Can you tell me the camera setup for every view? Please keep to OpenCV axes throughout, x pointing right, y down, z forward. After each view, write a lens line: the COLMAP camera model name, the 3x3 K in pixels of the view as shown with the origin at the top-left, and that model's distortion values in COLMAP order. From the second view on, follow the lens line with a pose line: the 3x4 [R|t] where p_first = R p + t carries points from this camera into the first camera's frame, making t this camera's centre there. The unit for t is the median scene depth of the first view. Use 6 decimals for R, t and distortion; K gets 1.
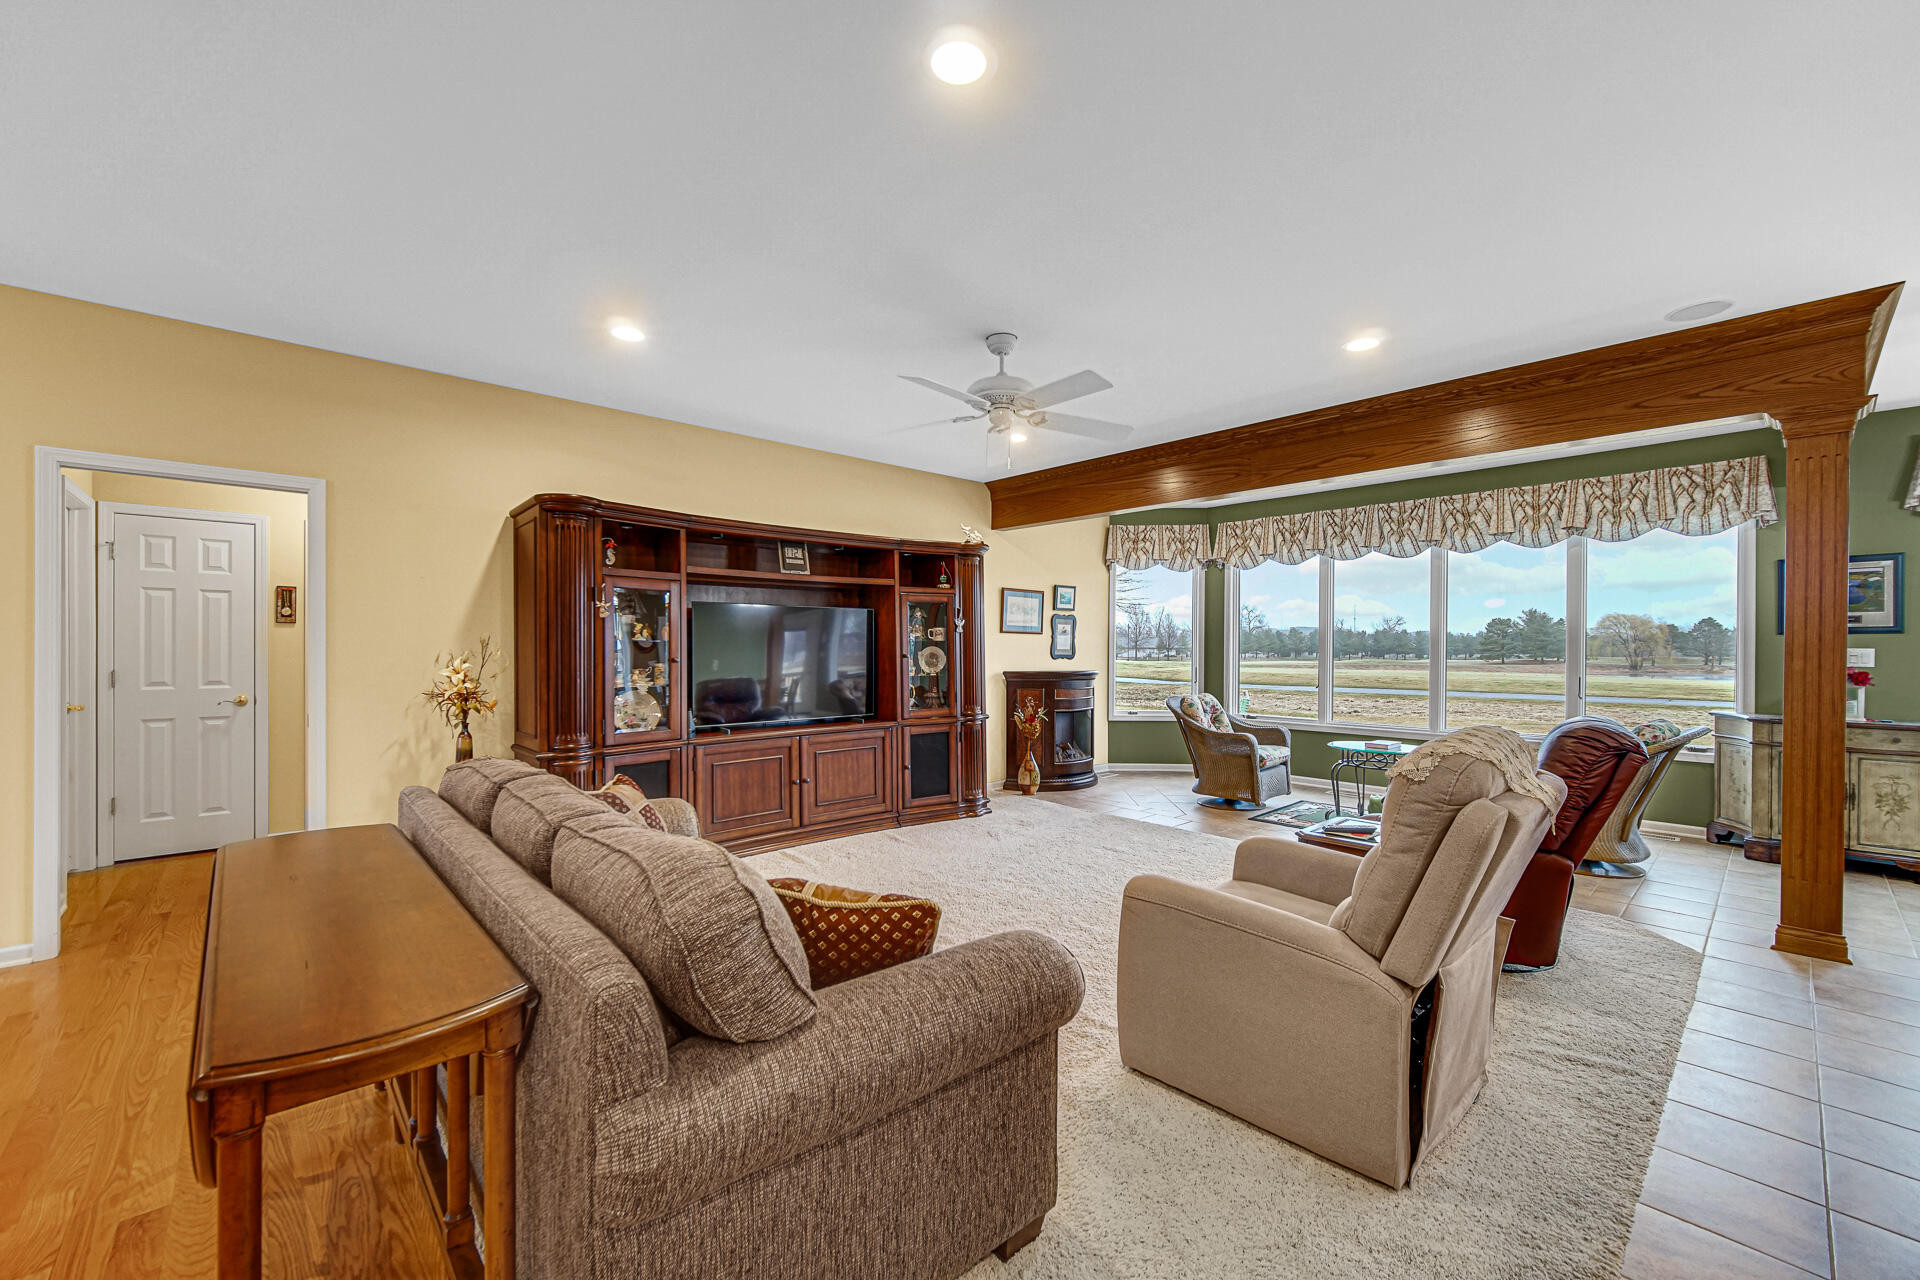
lens RADIAL K [[765.3, 0, 958.6], [0, 765.3, 650.0], [0, 0, 1]] dist [-0.001292, -0.000197]
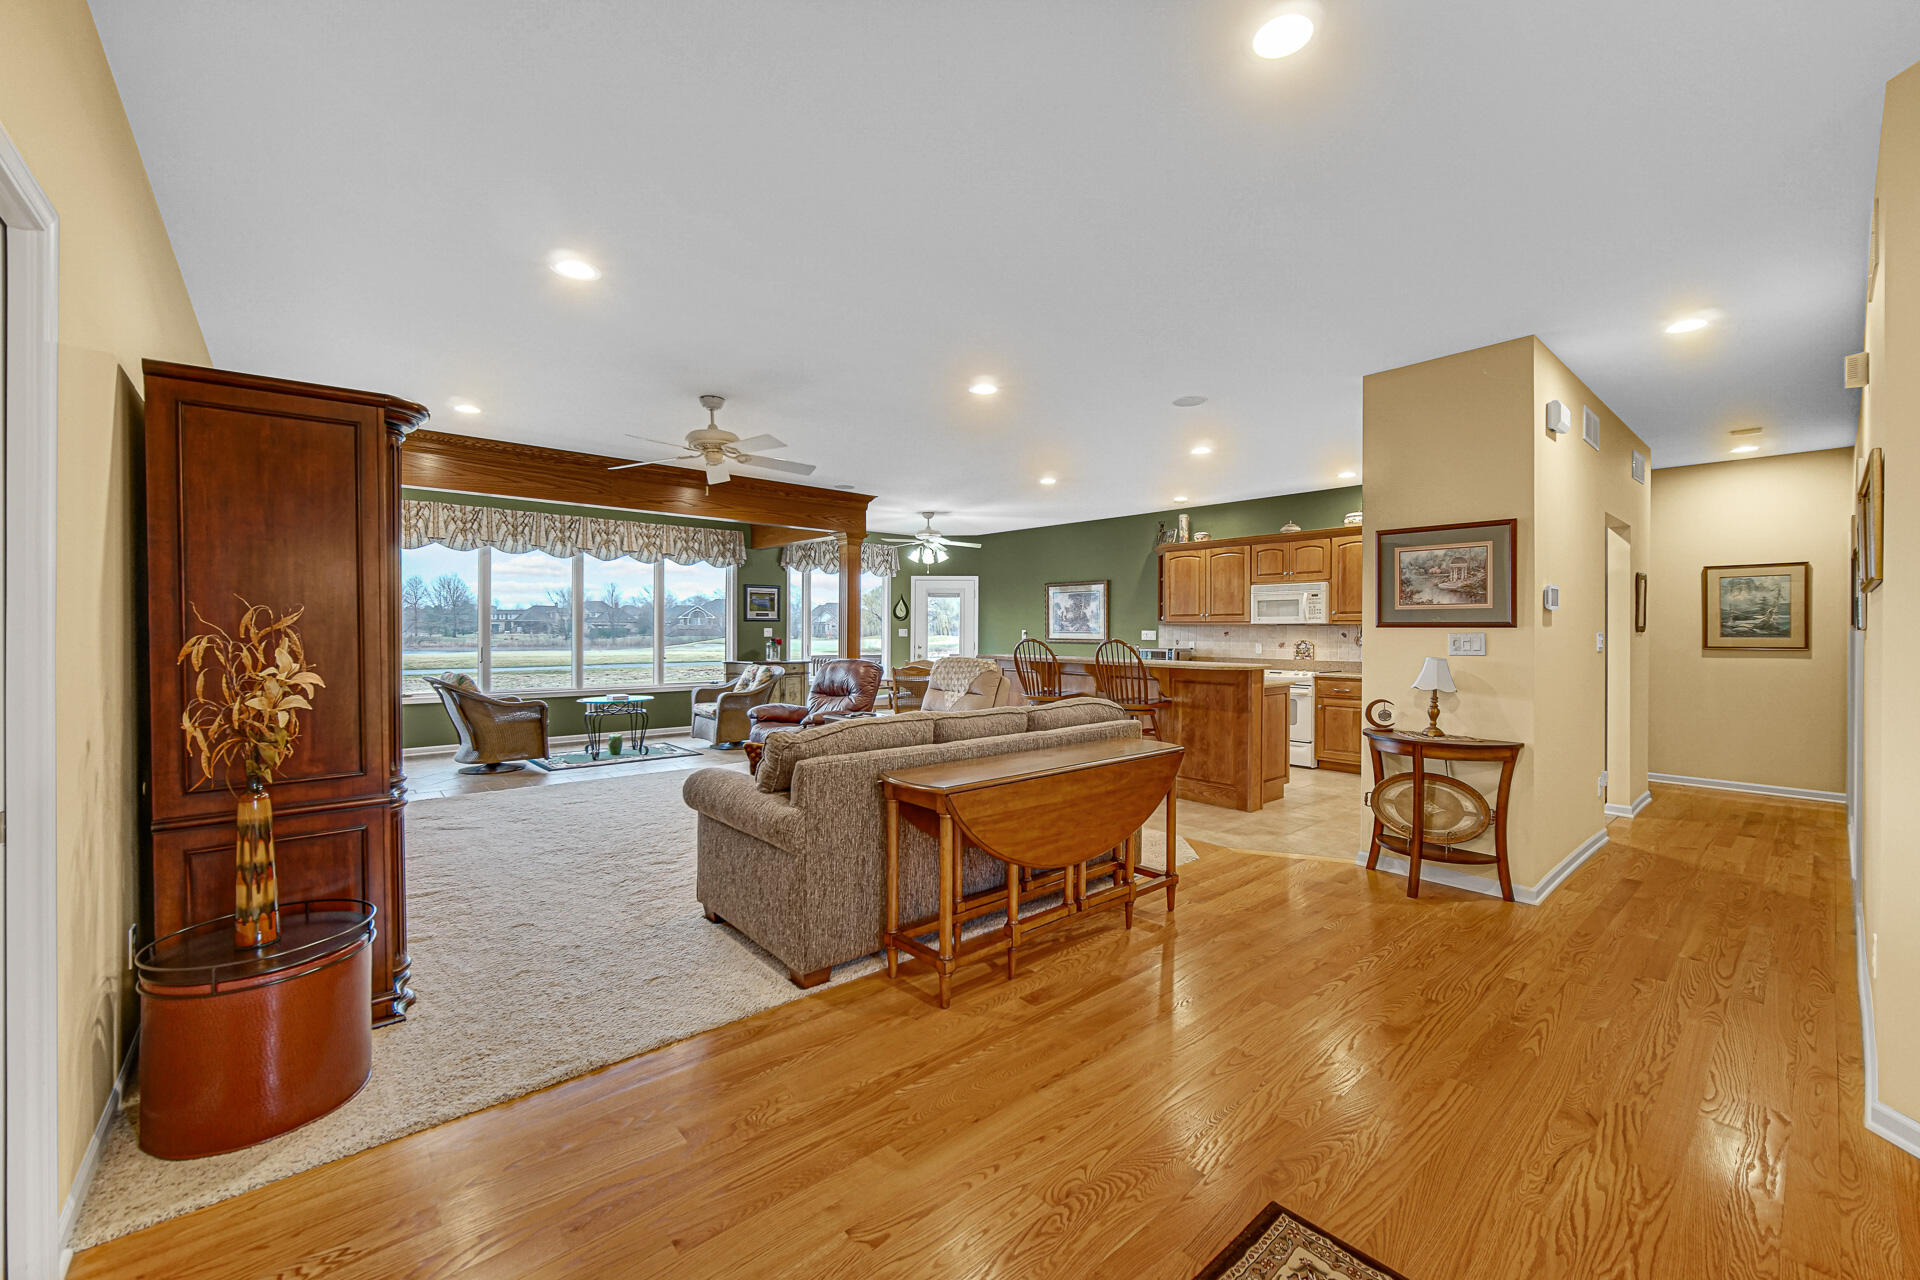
lens RADIAL K [[763.0, 0, 951.7], [0, 763.0, 635.6], [0, 0, 1]] dist [-0.000051, -0.000143]
pose [[0.035347, -0.009941, 0.999326, -0.704555], [-0.000897, 0.999950, 0.009979, -0.002707], [-0.999375, -0.001249, 0.035336, 0.295656]]
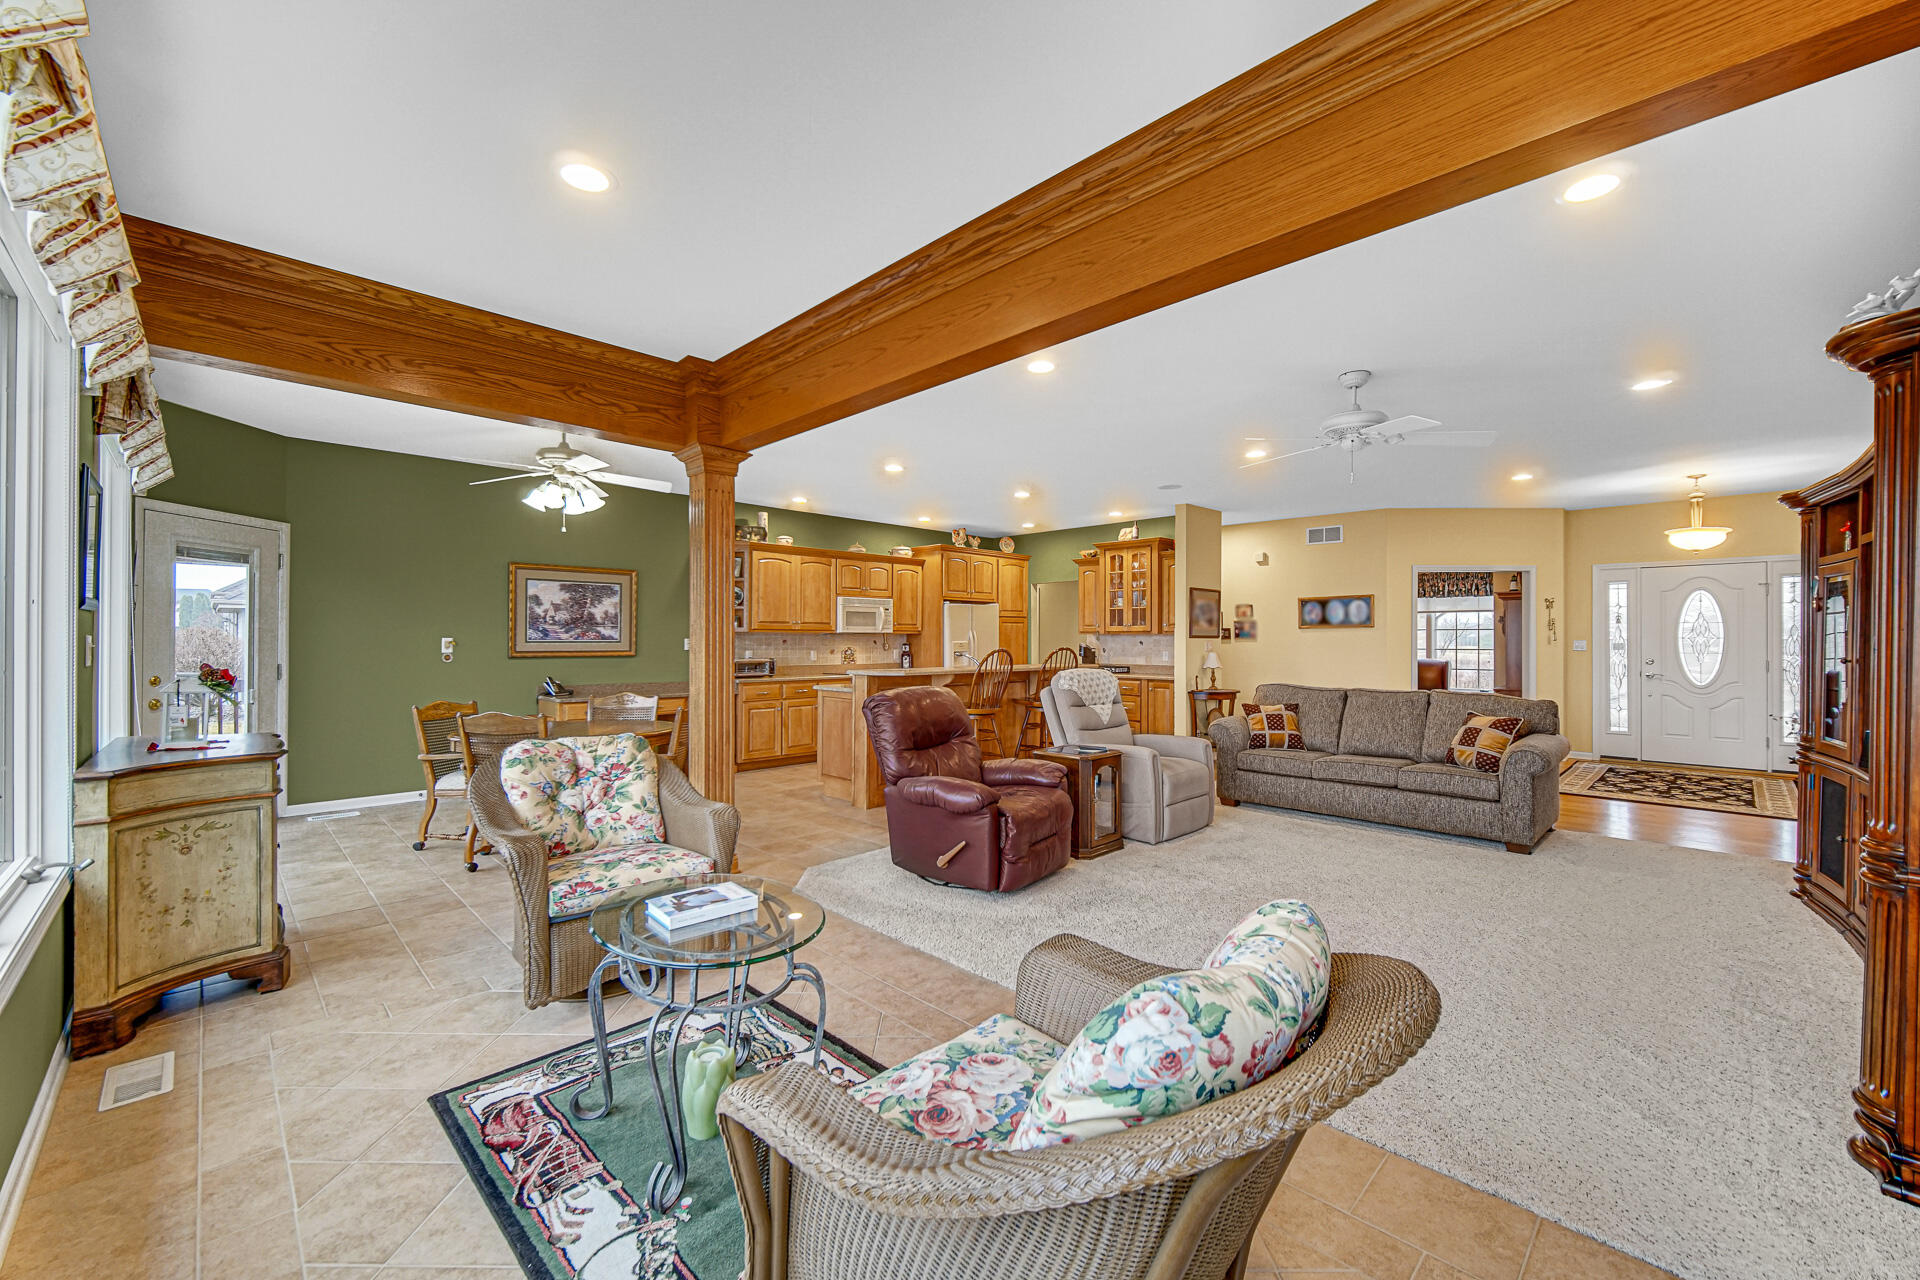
lens RADIAL K [[760.8, 0, 954.2], [0, 760.8, 652.0], [0, 0, 1]] dist [-0.002408, -0.000376]
pose [[-0.999441, -0.006562, -0.032772, 0.388684], [-0.007255, 0.999752, 0.021062, -0.005175], [0.032626, 0.021288, -0.999241, 1.175937]]
